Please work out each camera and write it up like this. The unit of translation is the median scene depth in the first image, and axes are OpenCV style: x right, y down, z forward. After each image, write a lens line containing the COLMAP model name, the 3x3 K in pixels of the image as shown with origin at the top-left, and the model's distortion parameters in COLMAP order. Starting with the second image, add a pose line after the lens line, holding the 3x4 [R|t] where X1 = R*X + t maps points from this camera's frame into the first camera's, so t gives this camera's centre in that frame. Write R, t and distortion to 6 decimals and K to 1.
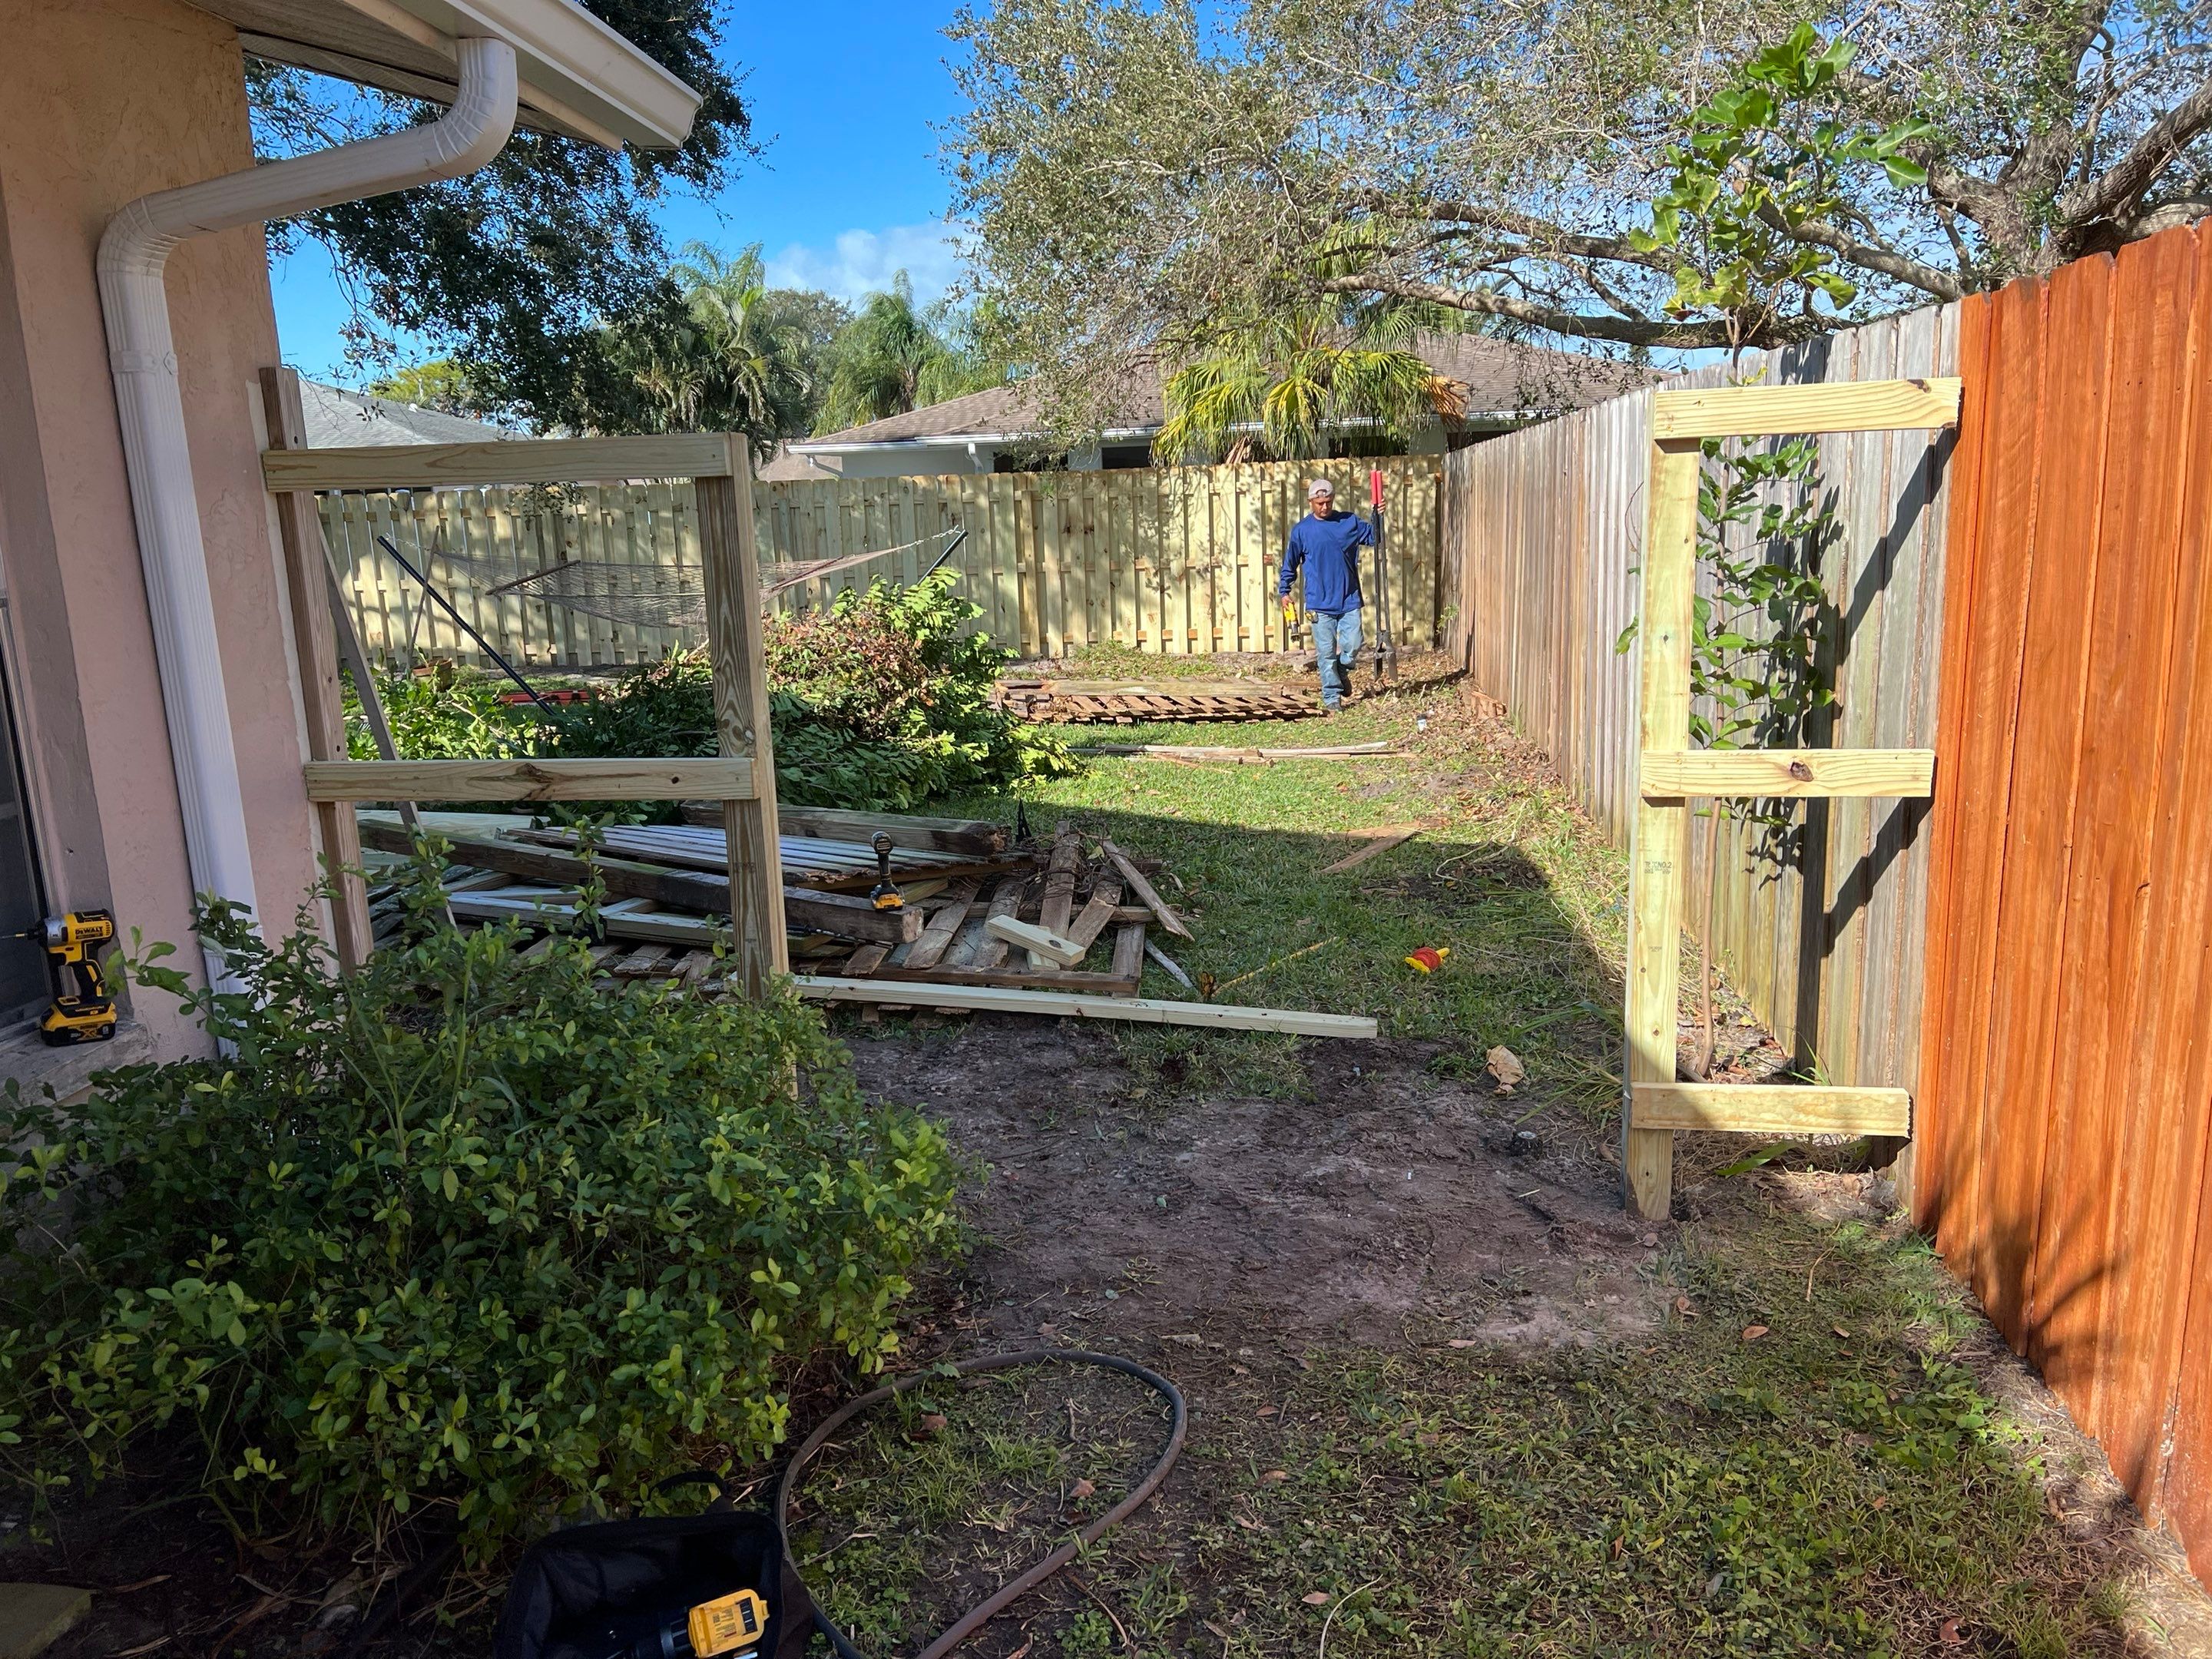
lens RADIAL K [[1573.7, 0, 1085.4], [0, 1573.7, 825.3], [0, 0, 1]] dist [-0.000285, -0.004368]
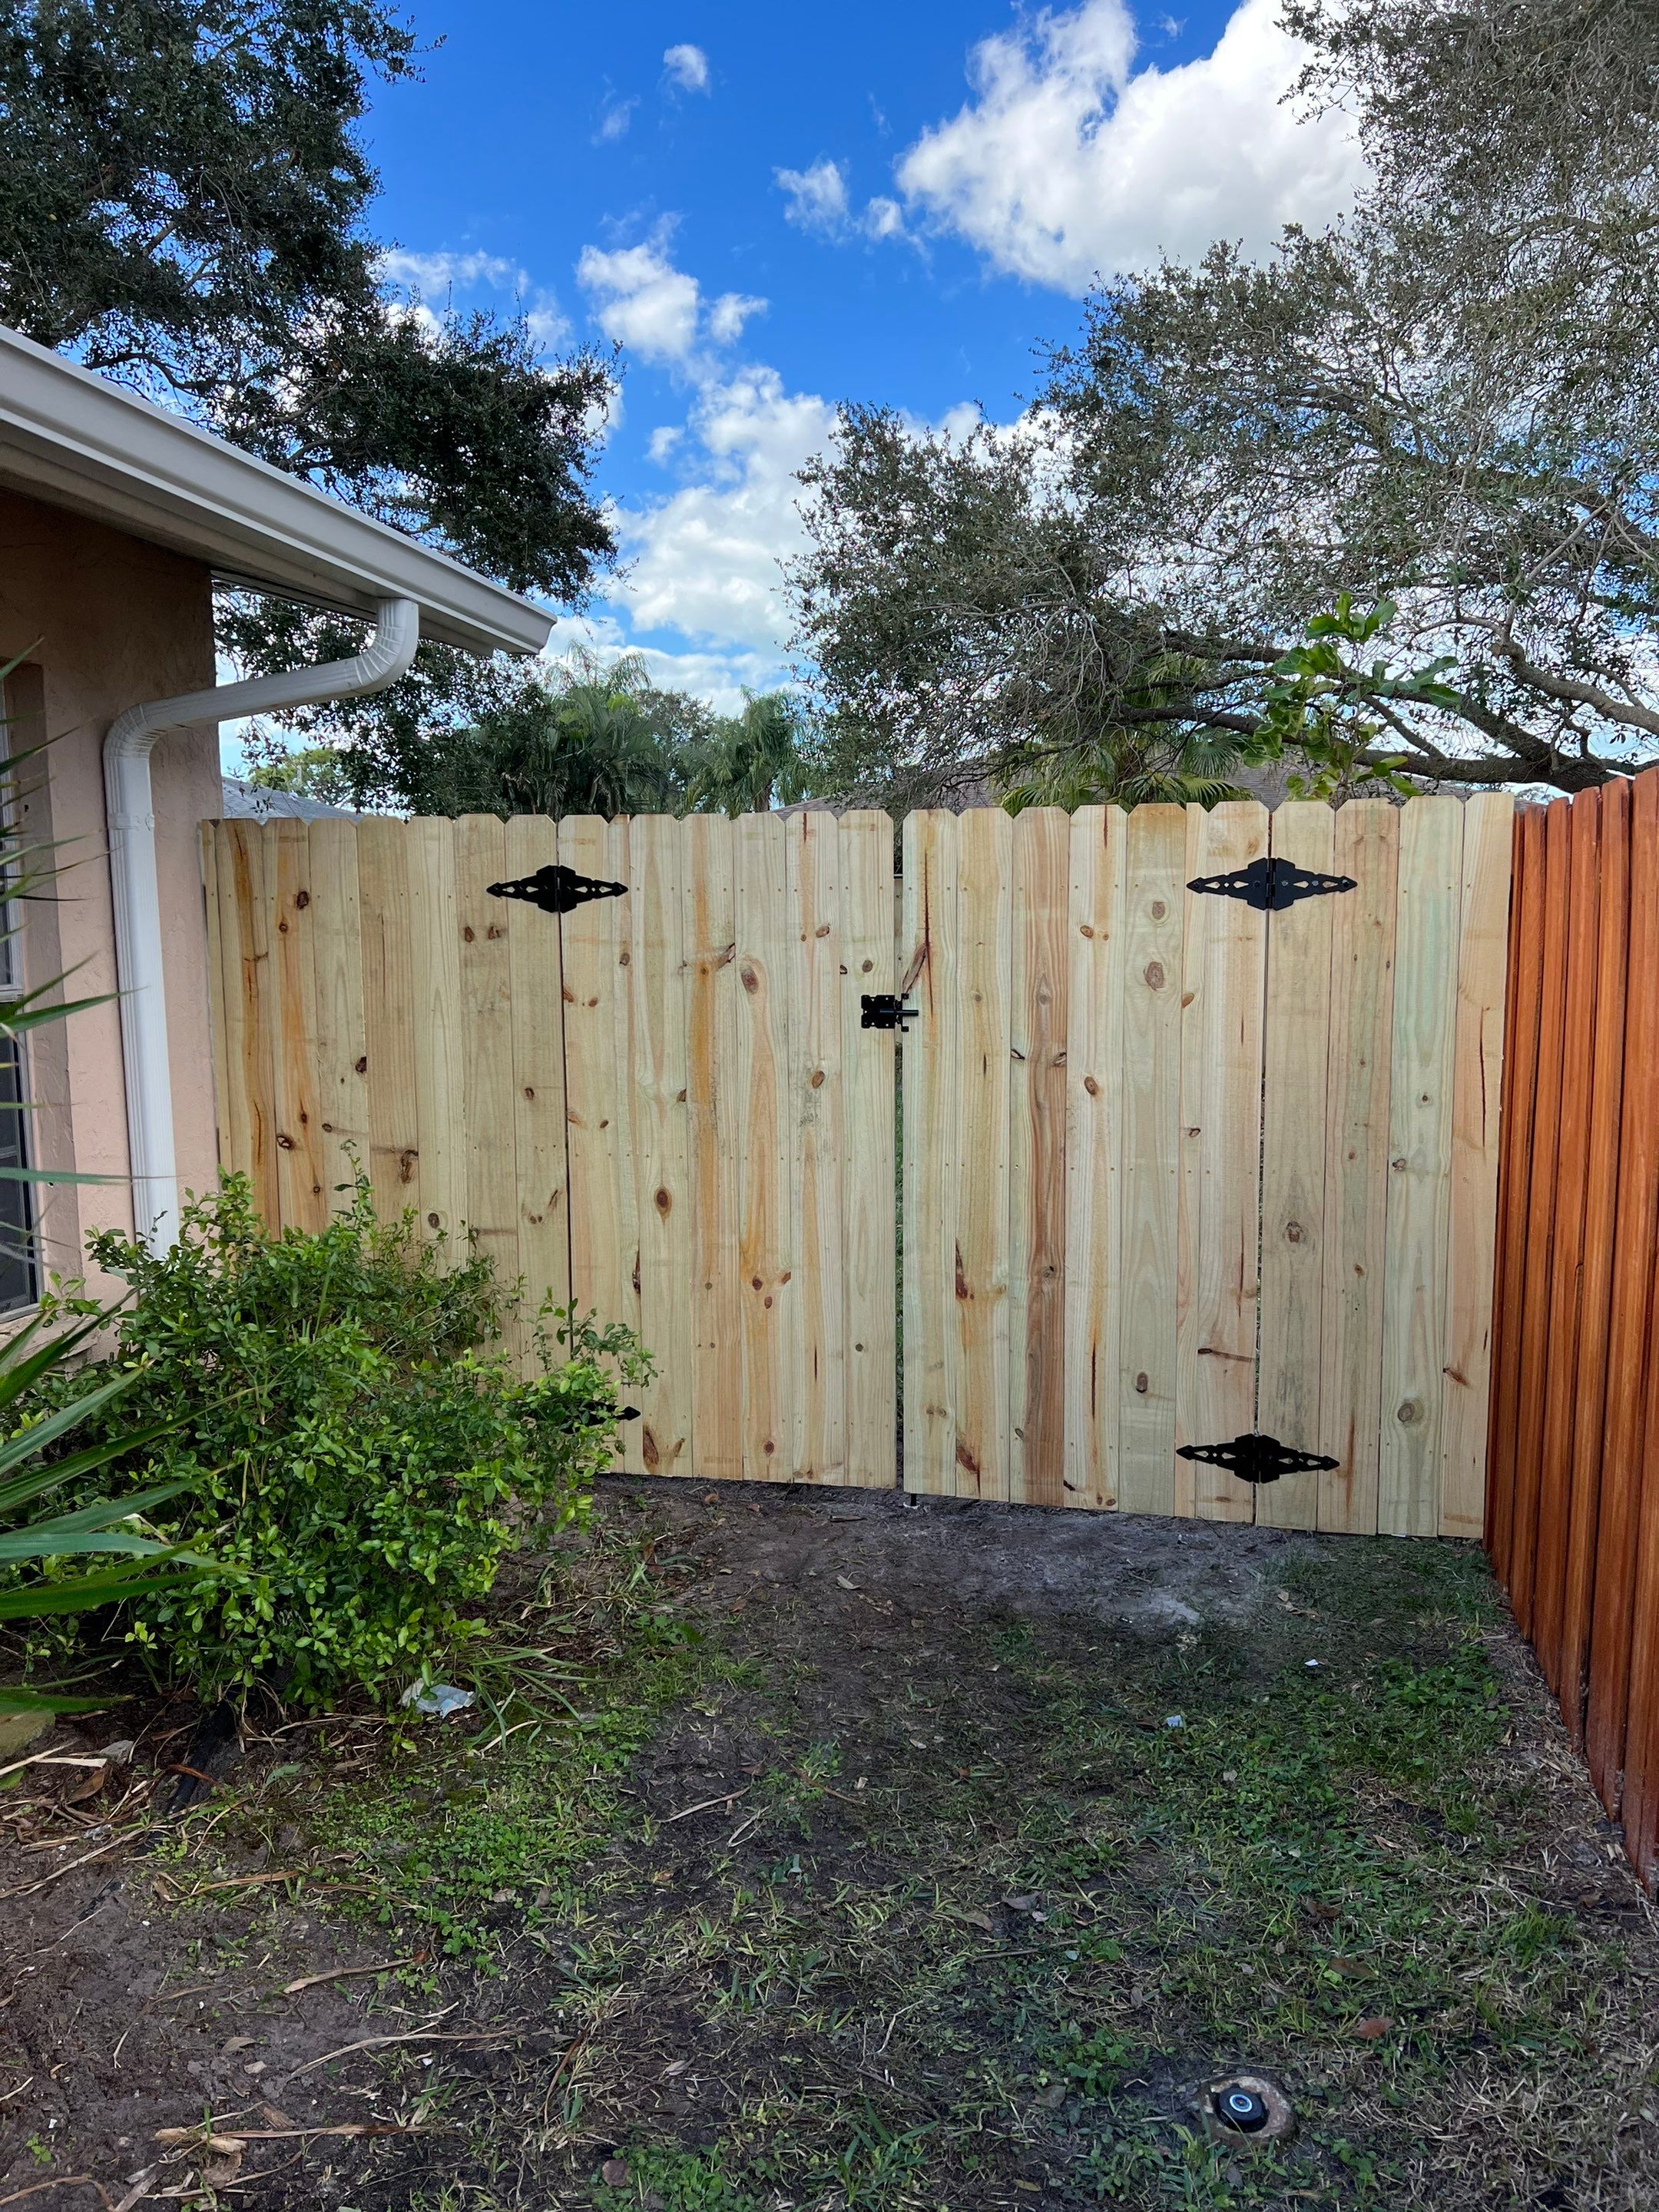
lens RADIAL K [[1811.3, 0, 891.1], [0, 1811.3, 1150.1], [0, 0, 1]] dist [0.049159, 0.004094]
pose [[0.997225, 0.040163, -0.062685, 0.125518], [-0.043113, 0.997991, -0.046427, 0.030218], [0.060695, 0.049001, 0.996953, -0.393590]]
